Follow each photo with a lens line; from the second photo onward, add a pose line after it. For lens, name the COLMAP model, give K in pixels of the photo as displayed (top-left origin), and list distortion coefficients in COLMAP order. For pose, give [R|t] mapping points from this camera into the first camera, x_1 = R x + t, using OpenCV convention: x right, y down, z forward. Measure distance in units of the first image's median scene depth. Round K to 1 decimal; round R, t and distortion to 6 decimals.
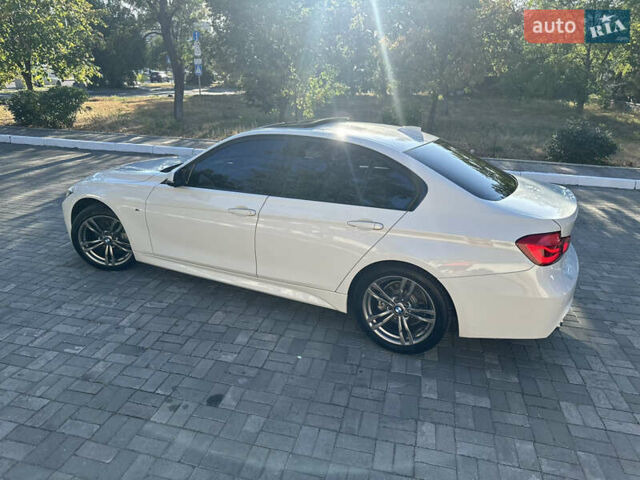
lens RADIAL K [[454.4, 0, 320.5], [0, 454.4, 236.7], [0, 0, 1]] dist [0.026806, -0.037110]
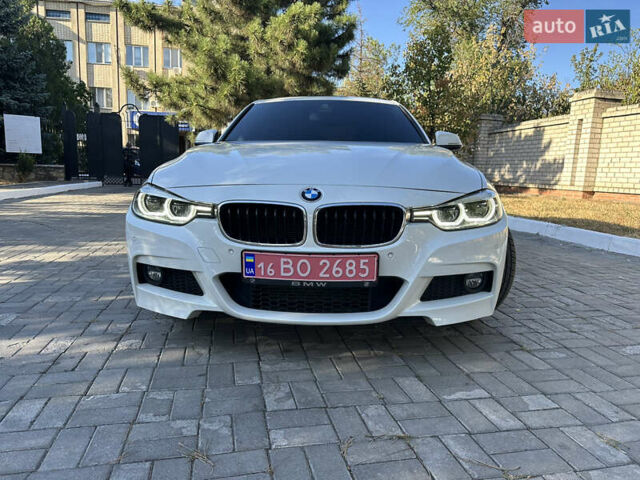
lens RADIAL K [[454.6, 0, 317.2], [0, 454.6, 237.3], [0, 0, 1]] dist [0.021359, -0.028046]
pose [[-0.395540, -0.175680, 0.901490, -1.223132], [0.271365, 0.915361, 0.297448, -0.338049], [-0.877445, 0.362285, -0.314389, 1.781862]]
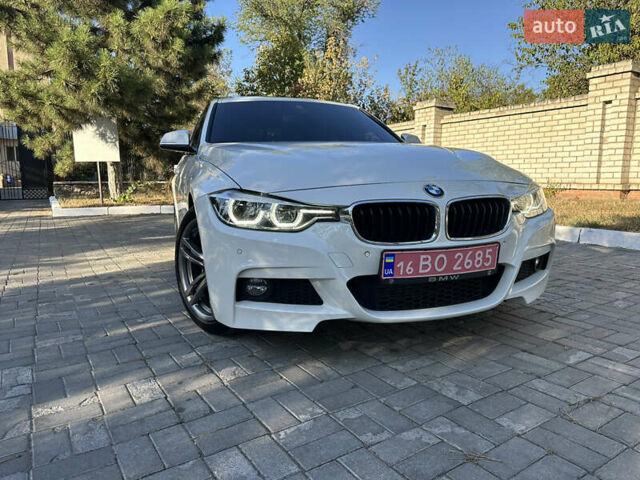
lens RADIAL K [[453.3, 0, 317.7], [0, 453.3, 238.6], [0, 0, 1]] dist [0.020888, -0.030373]
pose [[-0.704196, -0.123004, 0.699270, -1.012571], [0.222868, 0.896806, 0.382189, -0.417707], [-0.674120, 0.424981, -0.604113, 2.058580]]
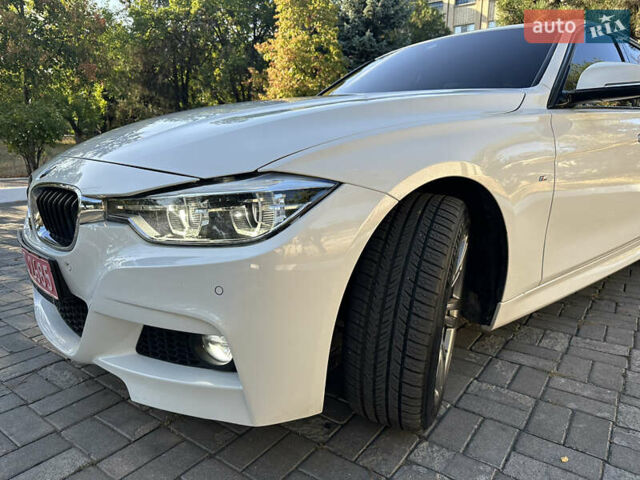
lens RADIAL K [[456.4, 0, 318.2], [0, 456.4, 238.7], [0, 0, 1]] dist [0.003382, -0.008130]
pose [[0.408504, -0.215613, 0.886925, -1.001617], [0.308140, 0.947230, 0.088349, -0.124039], [-0.859171, 0.237206, 0.453386, 1.203279]]
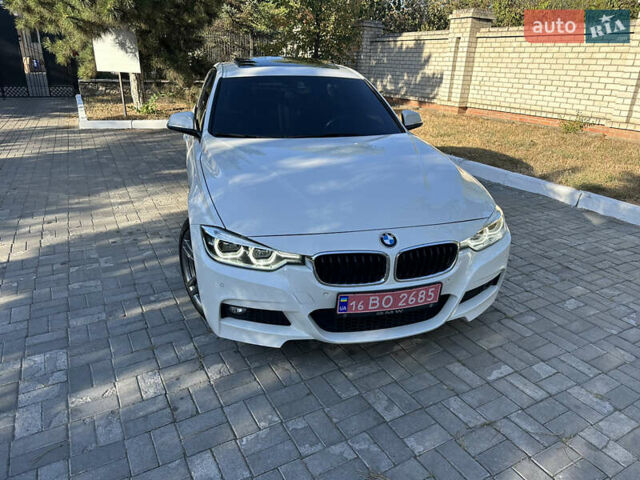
lens RADIAL K [[454.4, 0, 320.5], [0, 454.4, 236.7], [0, 0, 1]] dist [0.026806, -0.037110]
pose [[-0.654029, -0.320714, 0.685119, -1.097943], [0.206121, 0.795858, 0.569320, -0.622407], [-0.727846, 0.513569, -0.454408, 1.963946]]
